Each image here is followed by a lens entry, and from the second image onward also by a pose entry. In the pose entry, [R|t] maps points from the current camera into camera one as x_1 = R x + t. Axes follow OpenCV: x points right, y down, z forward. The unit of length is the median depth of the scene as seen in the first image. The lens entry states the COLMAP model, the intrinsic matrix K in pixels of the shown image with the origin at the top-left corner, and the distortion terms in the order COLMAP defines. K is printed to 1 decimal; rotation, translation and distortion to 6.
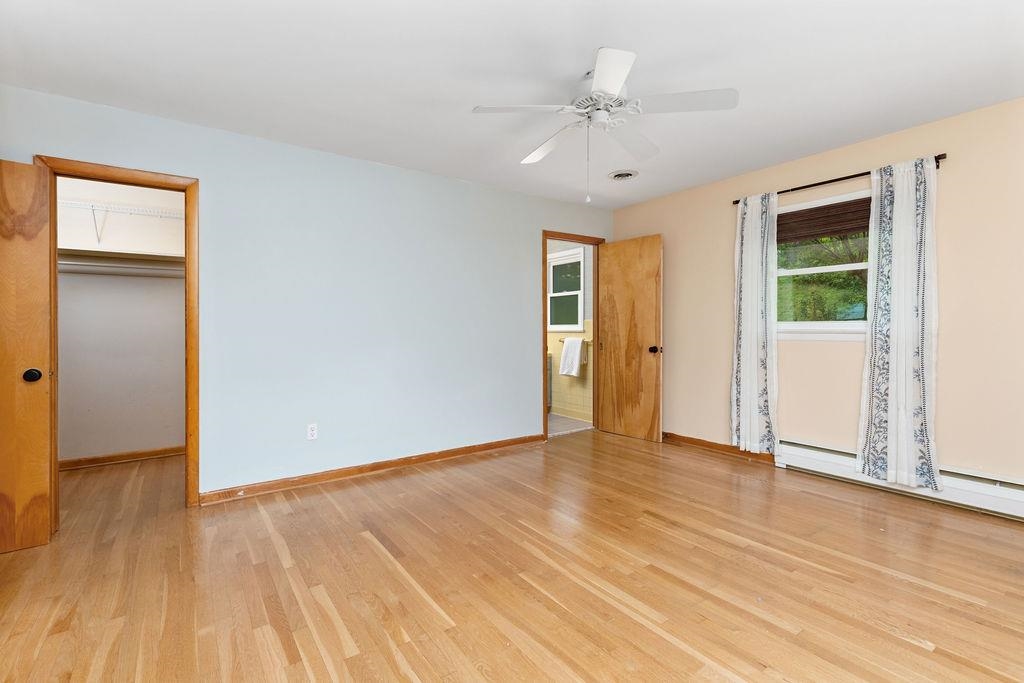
lens RADIAL K [[463.4, 0, 511.7], [0, 463.4, 330.5], [0, 0, 1]] dist [0.001643, 0.000069]
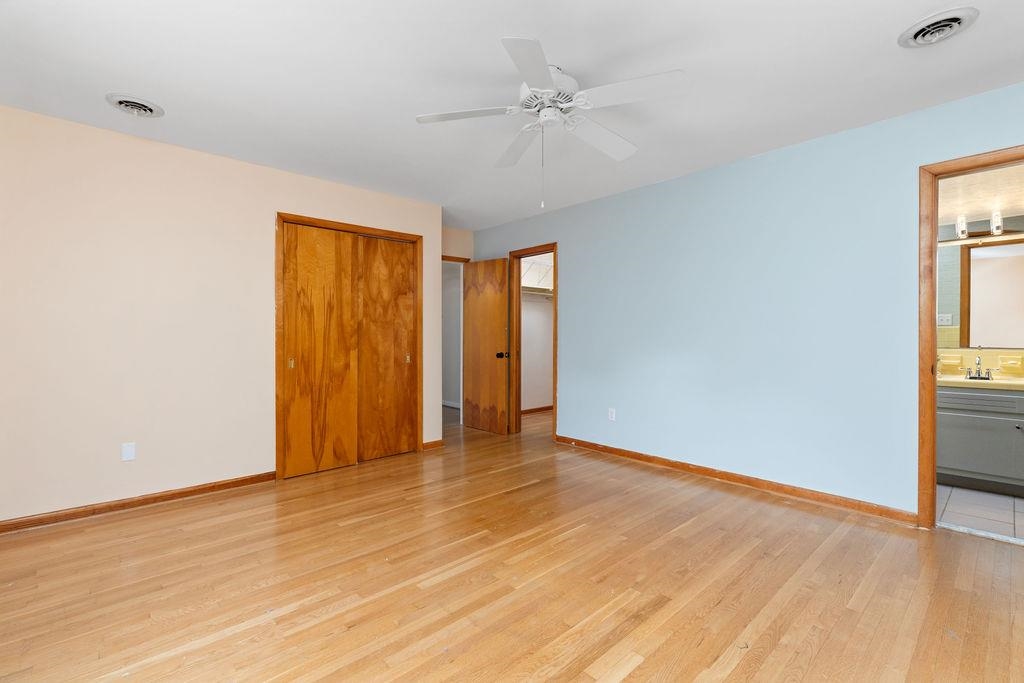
lens RADIAL K [[451.2, 0, 512.0], [0, 451.2, 341.5], [0, 0, 1]] dist [0.001173, 0.000035]
pose [[0.128097, 0.017675, -0.991604, 1.037012], [-0.004695, 0.999841, 0.017215, -0.003881], [0.991751, 0.002451, 0.128159, 0.769921]]
